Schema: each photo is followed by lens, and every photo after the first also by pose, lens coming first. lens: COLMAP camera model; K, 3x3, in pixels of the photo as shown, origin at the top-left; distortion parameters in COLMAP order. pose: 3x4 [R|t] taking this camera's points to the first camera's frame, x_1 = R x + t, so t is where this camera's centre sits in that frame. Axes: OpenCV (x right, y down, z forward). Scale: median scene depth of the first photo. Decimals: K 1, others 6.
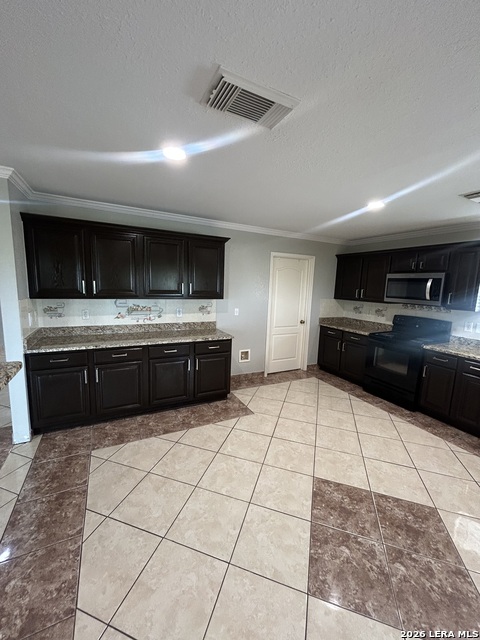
lens RADIAL K [[258.0, 0, 240.0], [0, 258.0, 320.0], [0, 0, 1]] dist [-0.003142, 0.000762]
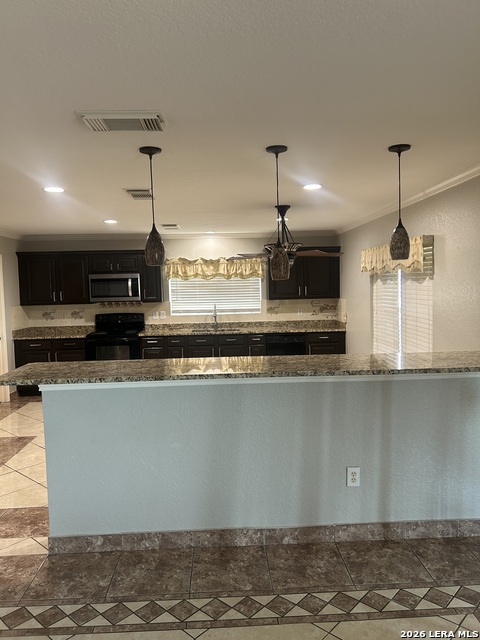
lens RADIAL K [[487.3, 0, 240.0], [0, 487.3, 320.0], [0, 0, 1]] dist [0.086160, -0.084678]
pose [[0.411685, -0.112116, 0.904404, -1.044936], [0.168477, 0.984661, 0.045374, 0.010218], [-0.895618, 0.133692, 0.424259, -0.362337]]
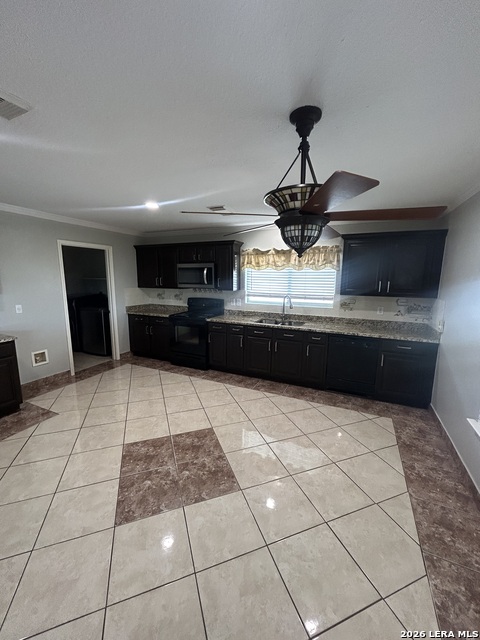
lens RADIAL K [[258.0, 0, 240.0], [0, 258.0, 320.0], [0, 0, 1]] dist [-0.003142, 0.000762]
pose [[0.784525, -0.131087, 0.606083, 0.045311], [0.107411, 0.991353, 0.075380, 0.021558], [-0.610724, 0.005963, 0.791821, -0.134254]]
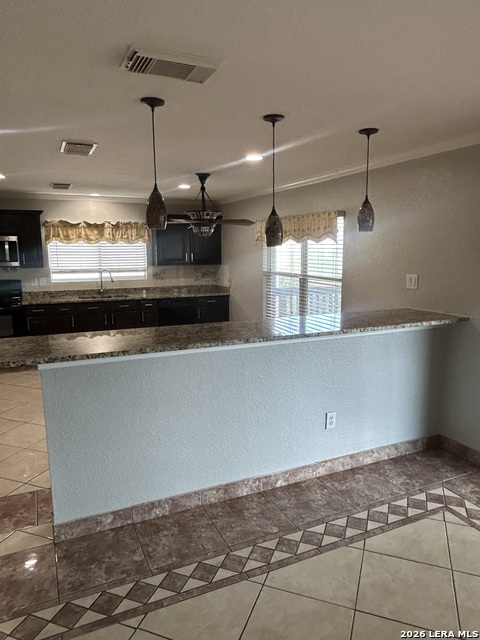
lens RADIAL K [[453.7, 0, 240.2], [0, 453.7, 324.1], [0, 0, 1]] dist [0.022836, -0.004473]
pose [[0.034545, -0.200216, 0.979143, -1.082910], [0.150761, 0.969560, 0.192938, -0.042510], [-0.987966, 0.140952, 0.063678, -0.034000]]
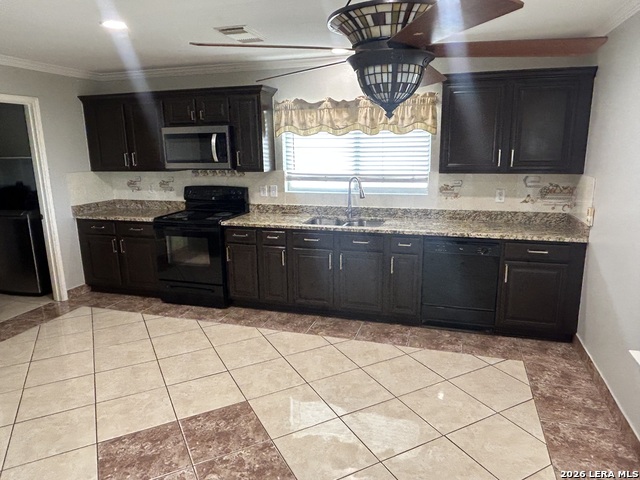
lens RADIAL K [[433.8, 0, 322.3], [0, 433.8, 240.8], [0, 0, 1]] dist [-0.001745, -0.006156]
pose [[0.695748, -0.201116, 0.689555, 0.015728], [0.142763, 0.979568, 0.141655, 0.013221], [-0.703955, -0.000114, 0.710244, -0.125463]]
